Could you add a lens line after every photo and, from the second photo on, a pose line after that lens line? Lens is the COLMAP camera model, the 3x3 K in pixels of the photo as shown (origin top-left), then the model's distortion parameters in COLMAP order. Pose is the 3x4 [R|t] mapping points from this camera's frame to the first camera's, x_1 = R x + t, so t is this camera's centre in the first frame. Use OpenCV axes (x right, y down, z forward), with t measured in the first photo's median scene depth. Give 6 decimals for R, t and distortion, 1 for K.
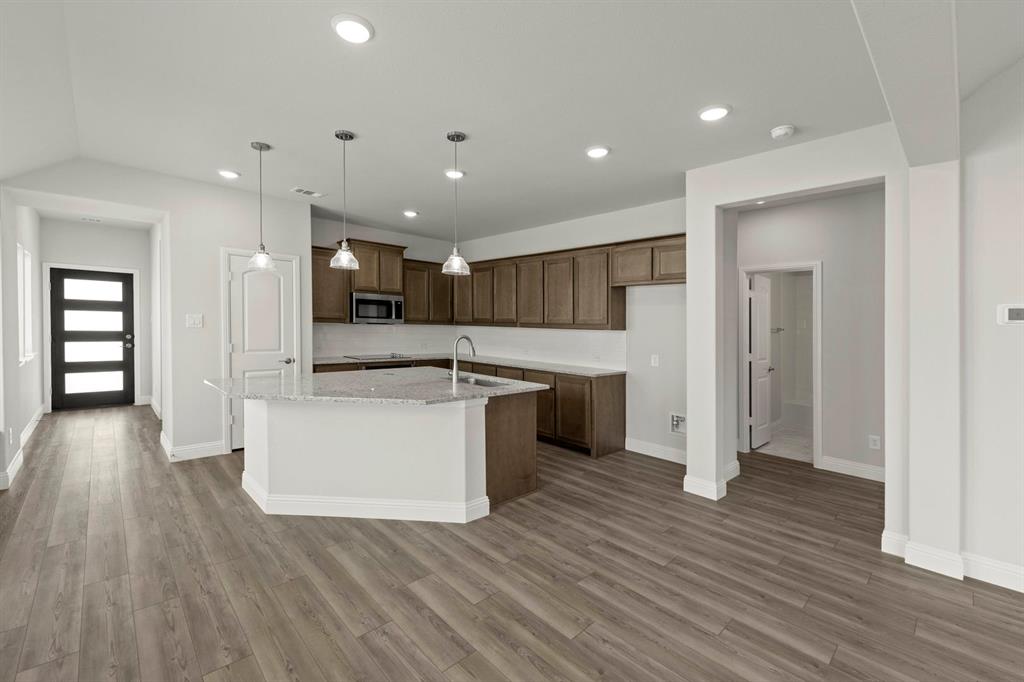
lens RADIAL K [[431.3, 0, 492.8], [0, 431.3, 316.9], [0, 0, 1]] dist [-0.000671, -0.001000]
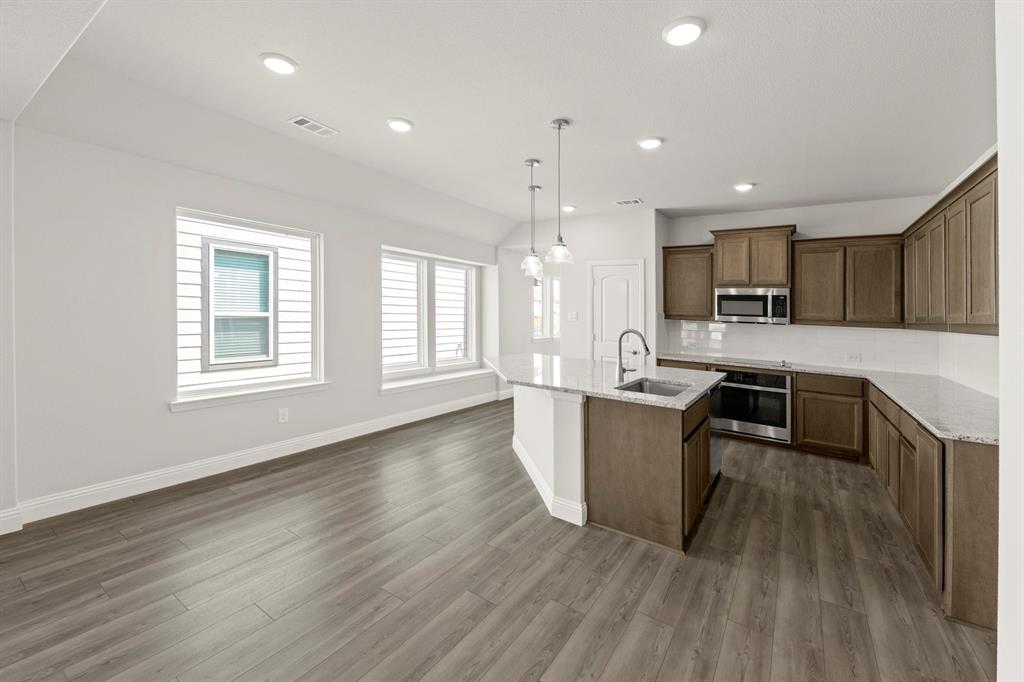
lens RADIAL K [[418.4, 0, 508.6], [0, 418.4, 290.7], [0, 0, 1]] dist [0.031329, -0.011557]
pose [[0.233371, -0.065478, -0.970181, 0.672545], [-0.014176, 0.997395, -0.070724, 0.029006], [0.972284, 0.030259, 0.231835, 0.511829]]
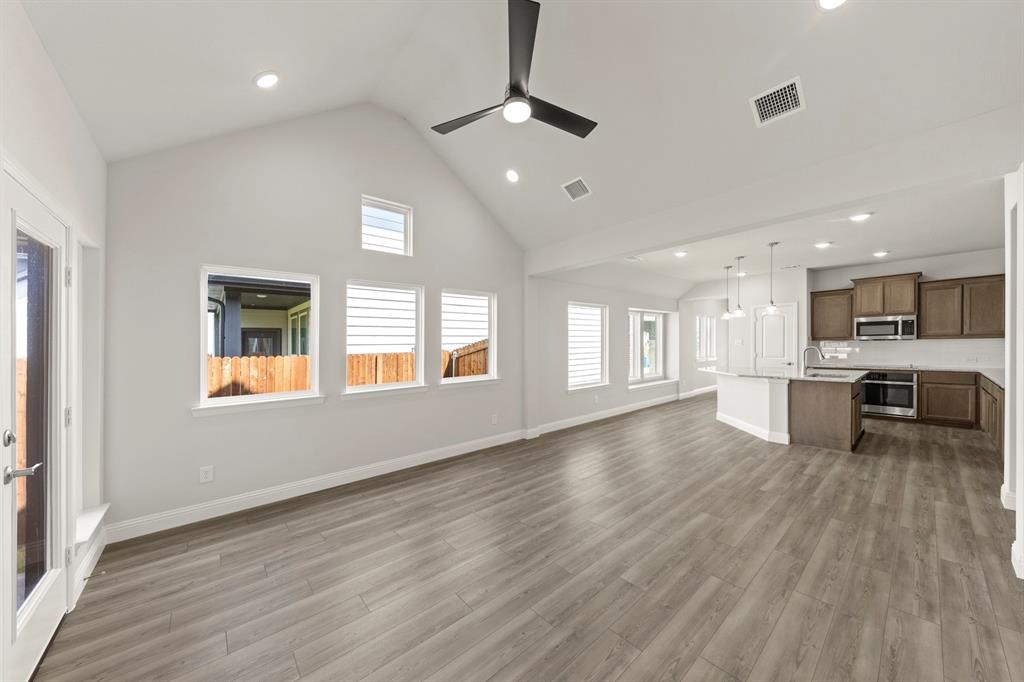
lens RADIAL K [[361.1, 0, 509.3], [0, 361.1, 351.6], [0, 0, 1]] dist [-0.000112, -0.000210]
pose [[-0.025353, -0.002028, -0.999677, 1.246978], [0.034309, 0.999407, -0.002898, 0.024751], [0.999090, -0.034372, -0.025268, -0.104034]]
